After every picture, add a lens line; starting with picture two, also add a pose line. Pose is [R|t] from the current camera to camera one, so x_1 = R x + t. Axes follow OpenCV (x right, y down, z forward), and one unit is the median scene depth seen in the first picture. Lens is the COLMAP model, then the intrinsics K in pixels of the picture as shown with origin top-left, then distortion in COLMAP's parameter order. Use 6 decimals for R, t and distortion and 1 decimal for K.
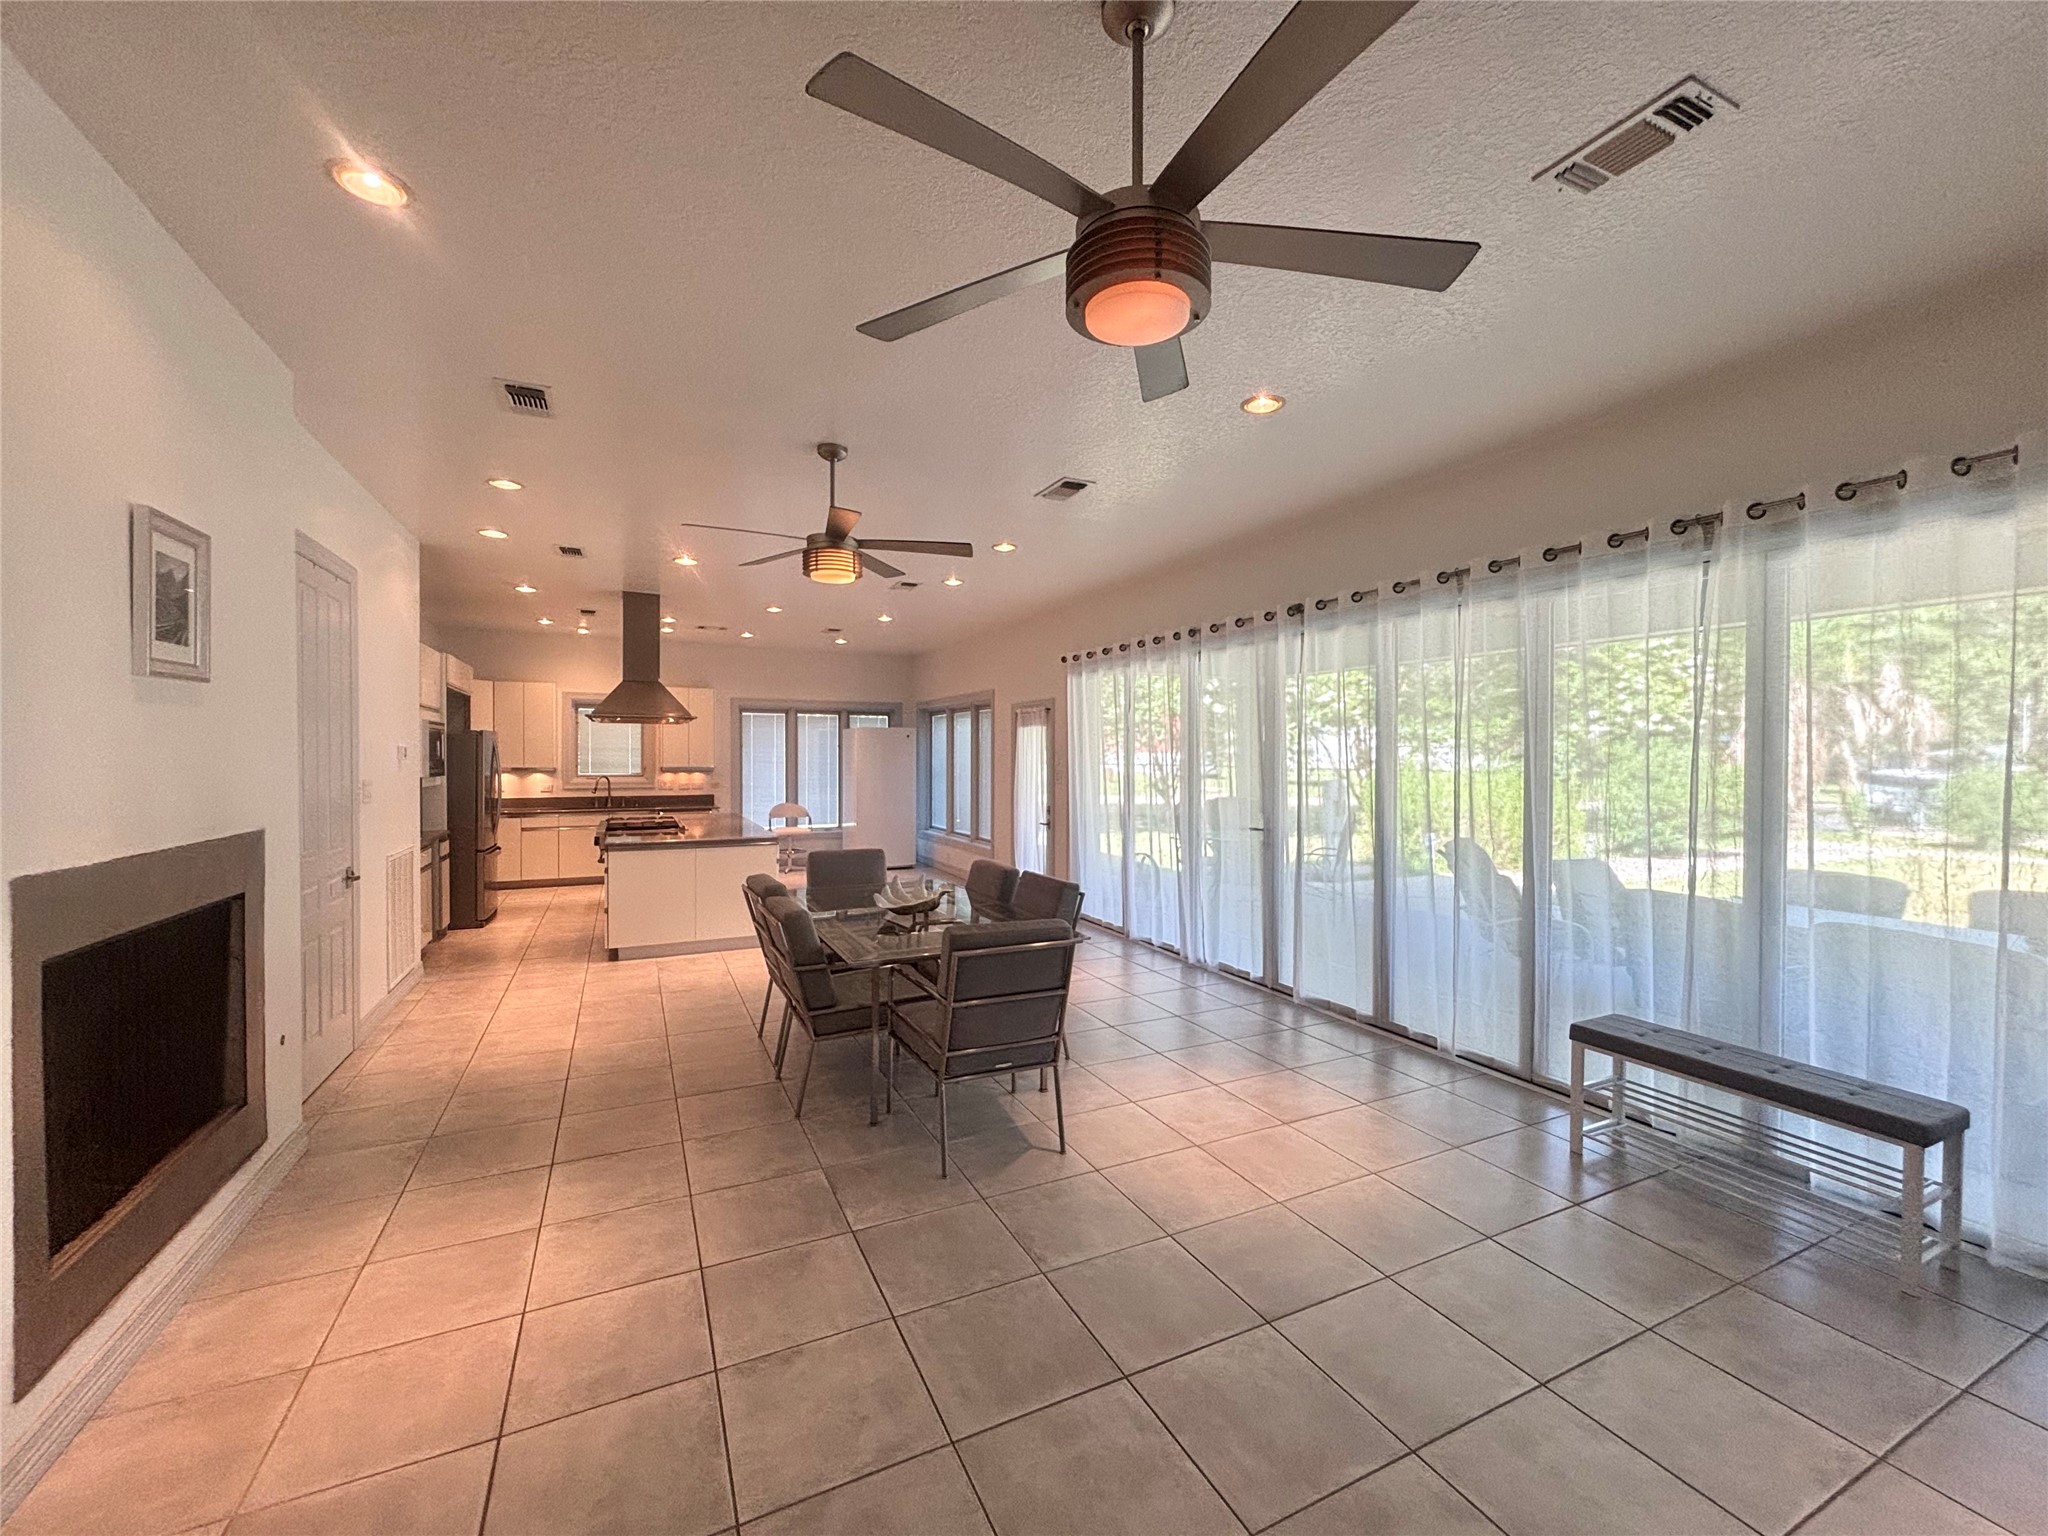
lens RADIAL K [[825.4, 0, 1018.8], [0, 825.4, 762.8], [0, 0, 1]] dist [0.004076, 0.002187]
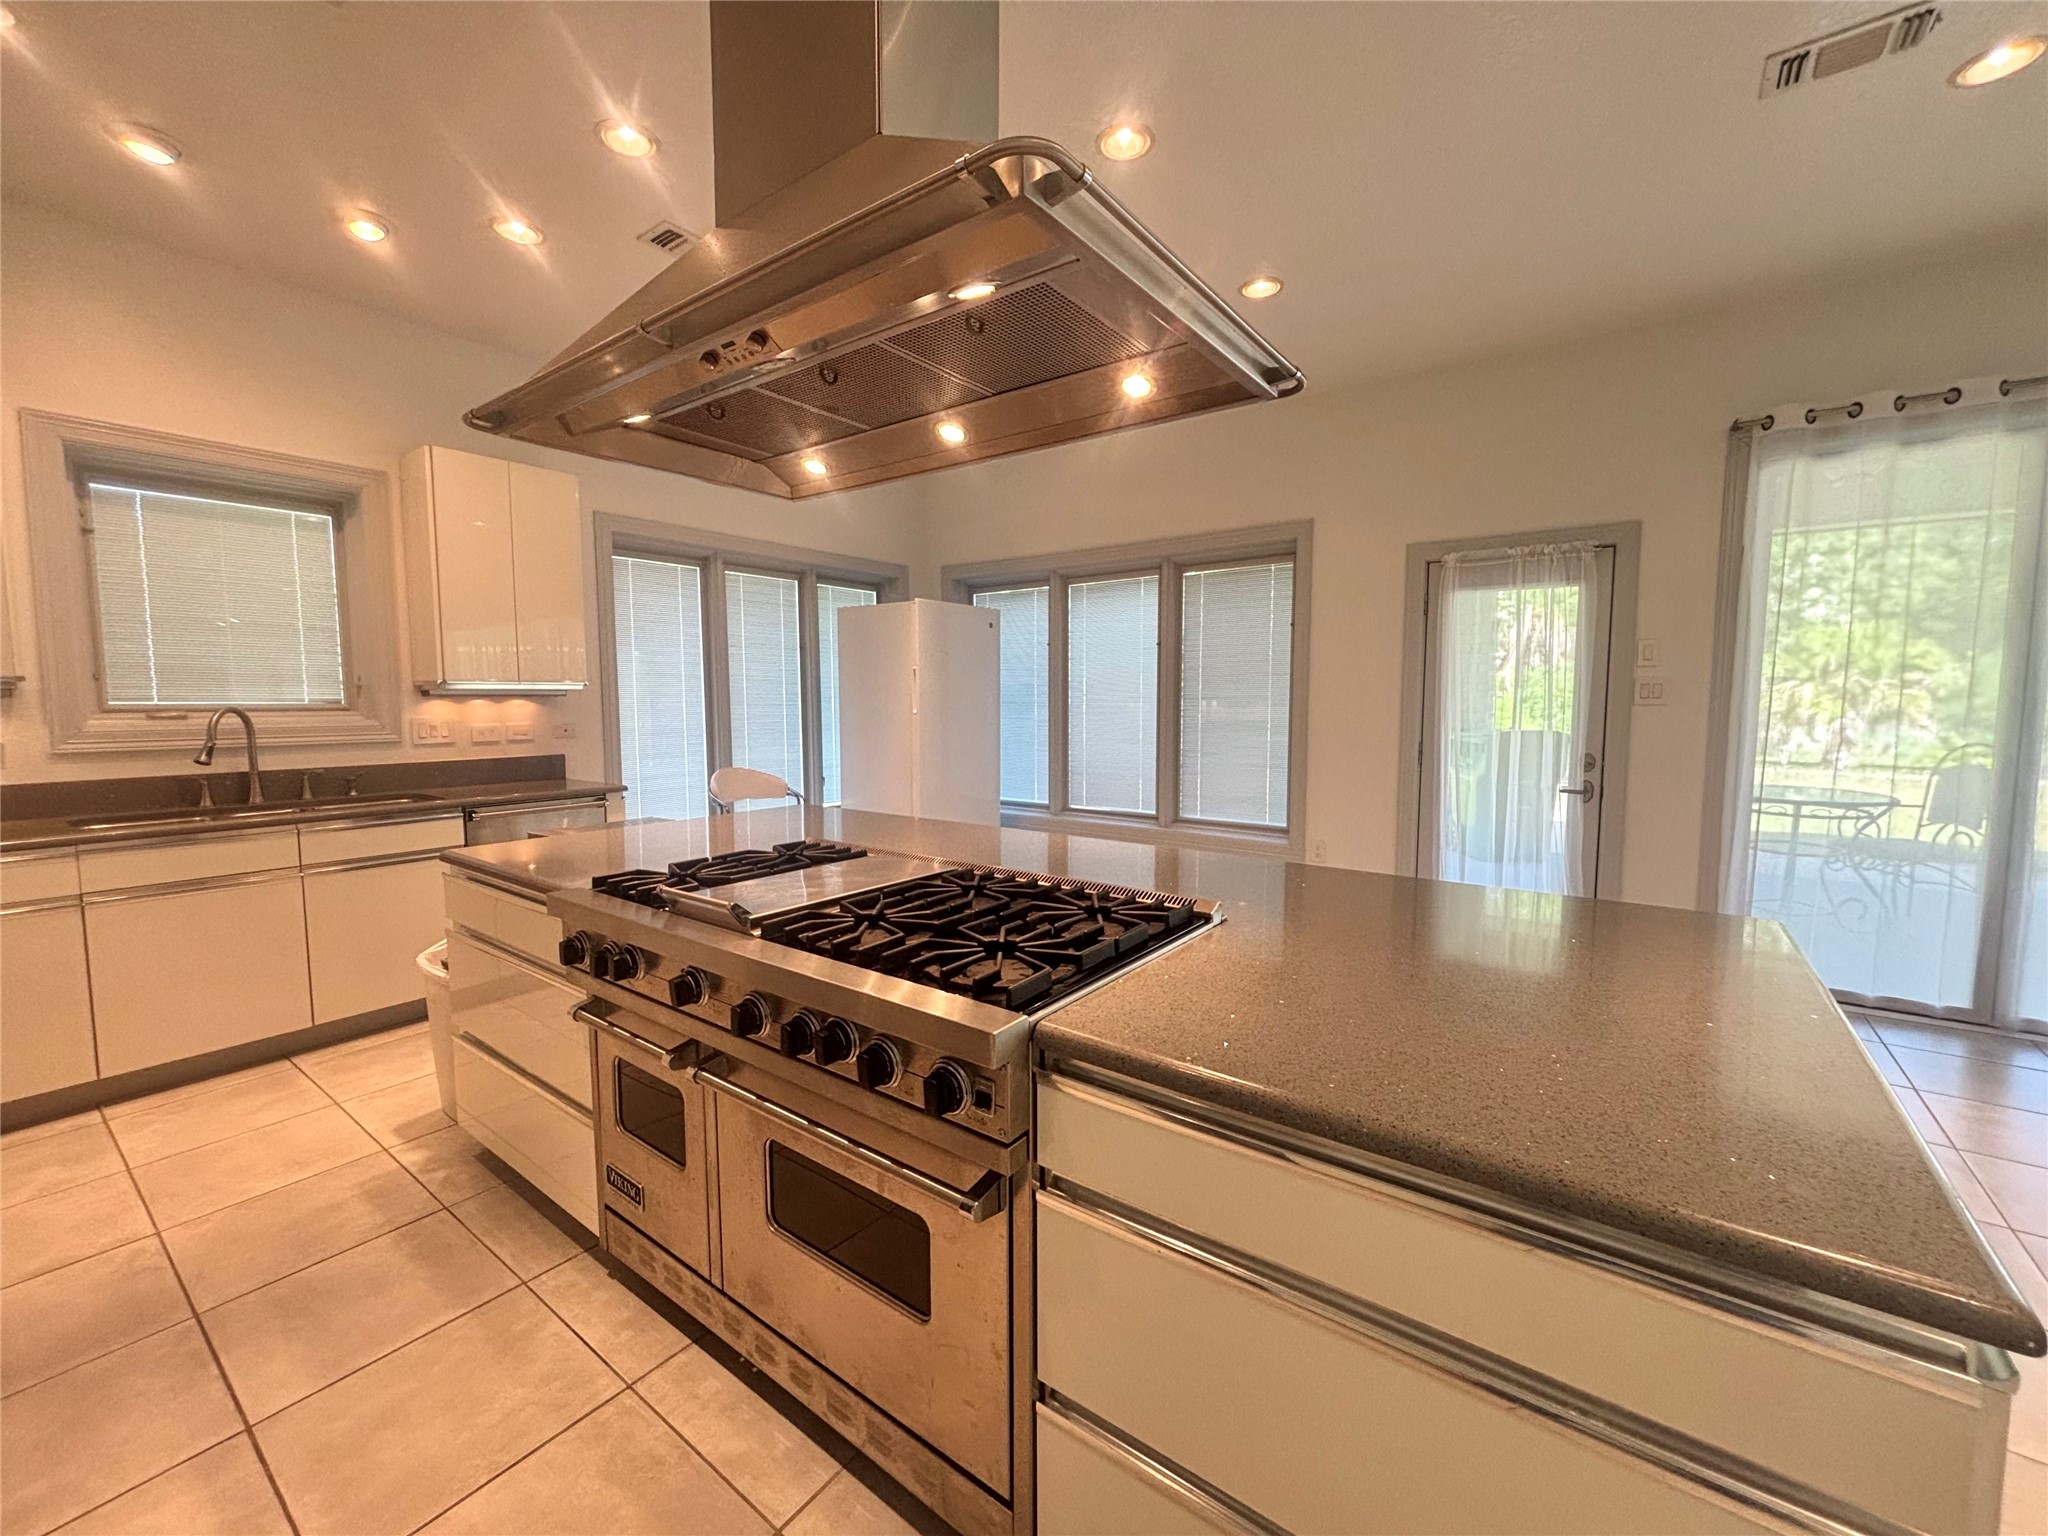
lens RADIAL K [[825.4, 0, 1009.8], [0, 825.4, 759.8], [0, 0, 1]] dist [0.004076, 0.002187]
pose [[0.890063, -0.039688, 0.454107, -0.465717], [0.008266, 0.997444, 0.070974, 0.019130], [-0.455764, -0.059418, 0.888115, 0.708935]]
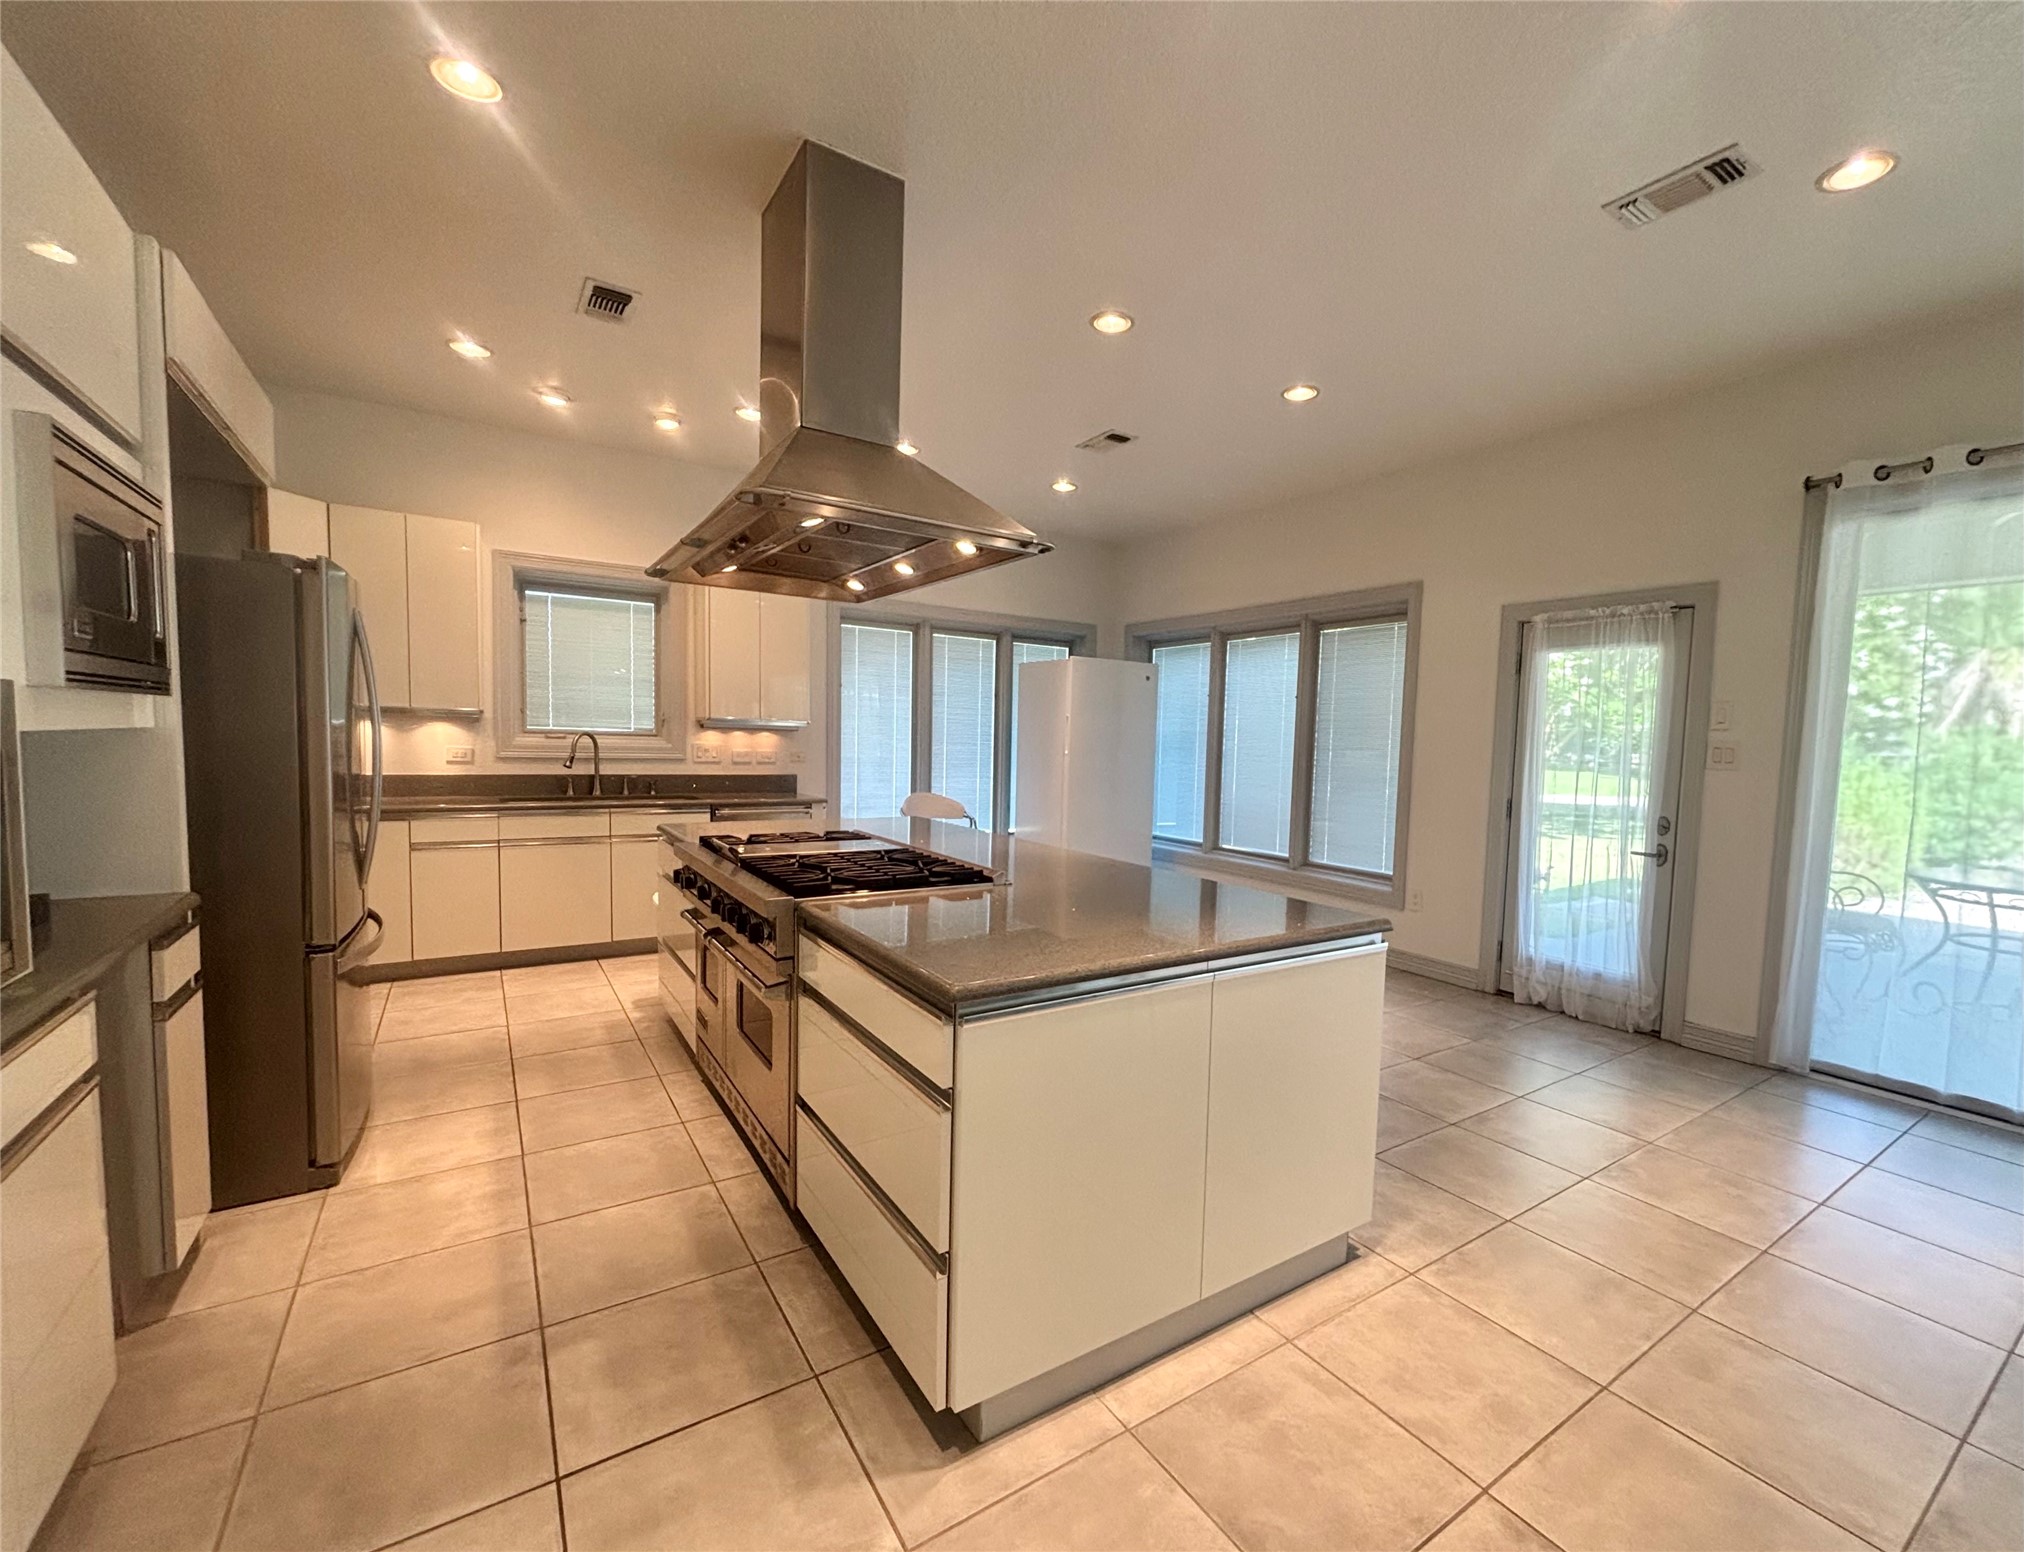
lens RADIAL K [[838.7, 0, 1039.6], [0, 838.7, 791.3], [0, 0, 1]] dist [0.008997, 0.001469]
pose [[0.988766, 0.015742, 0.148638, -0.379718], [-0.024535, 0.998043, 0.057511, 0.018946], [-0.147442, -0.060511, 0.987218, 0.571598]]
